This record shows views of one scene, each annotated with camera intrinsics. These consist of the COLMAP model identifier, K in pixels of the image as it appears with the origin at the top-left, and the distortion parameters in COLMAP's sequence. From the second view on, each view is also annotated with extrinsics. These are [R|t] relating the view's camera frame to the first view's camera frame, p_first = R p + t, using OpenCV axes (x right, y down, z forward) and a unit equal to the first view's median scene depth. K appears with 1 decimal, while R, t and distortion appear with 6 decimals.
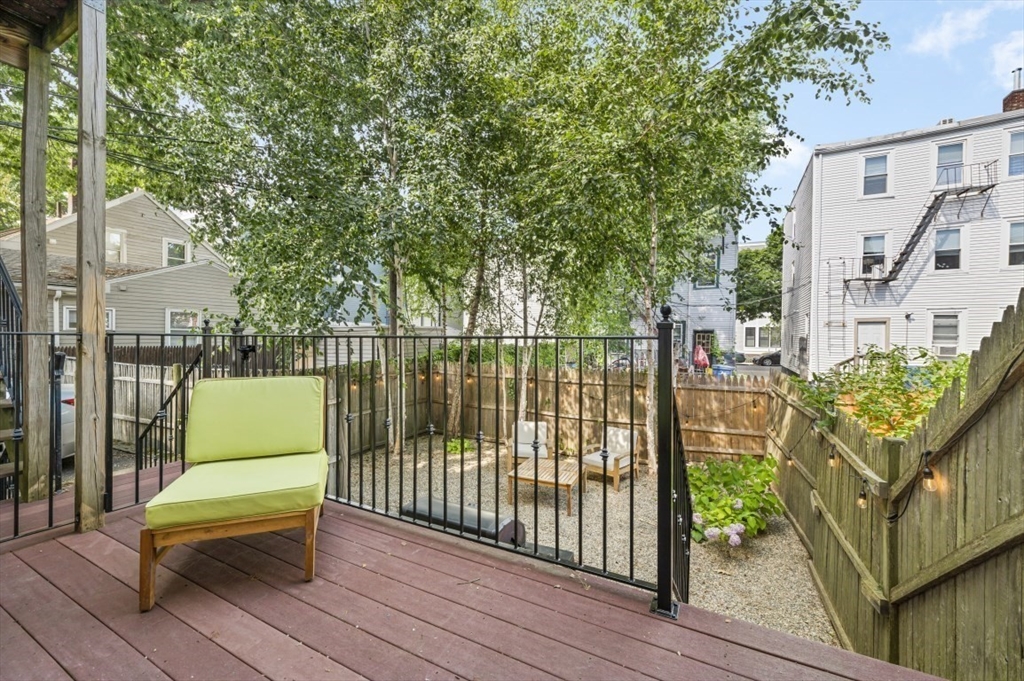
lens RADIAL K [[405.7, 0, 504.9], [0, 405.7, 334.8], [0, 0, 1]] dist [0.000850, 0.000034]
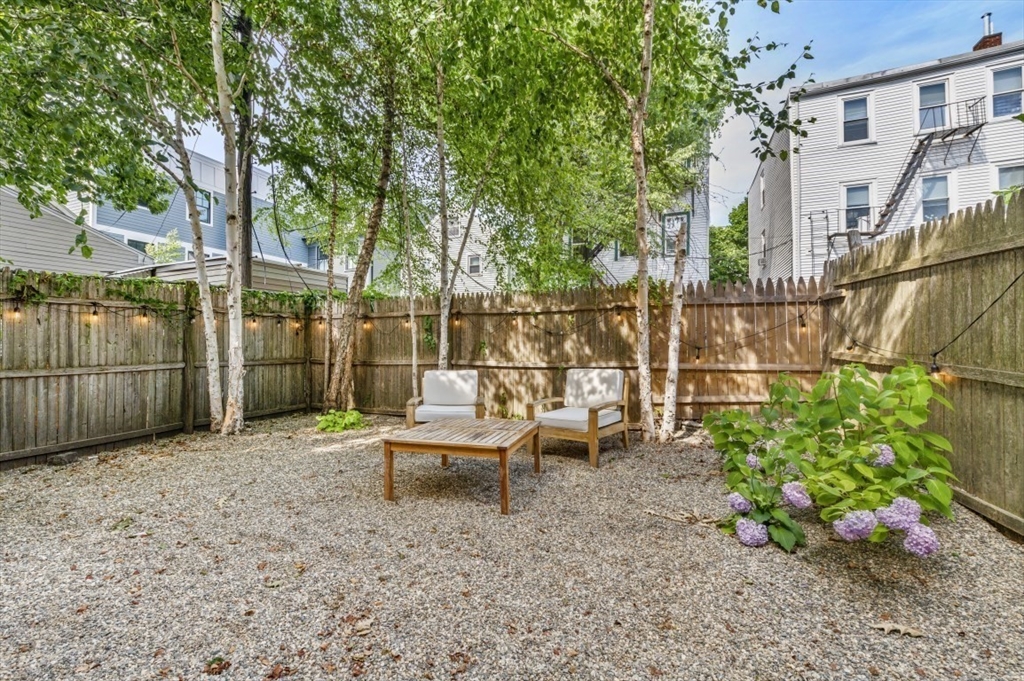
lens RADIAL K [[403.1, 0, 506.8], [0, 403.1, 339.2], [0, 0, 1]] dist [-0.001504, -0.000371]
pose [[0.994726, -0.017441, 0.101075, 0.048638], [0.020242, 0.999437, -0.026749, 0.105194], [-0.100551, 0.028654, 0.994519, 0.216142]]
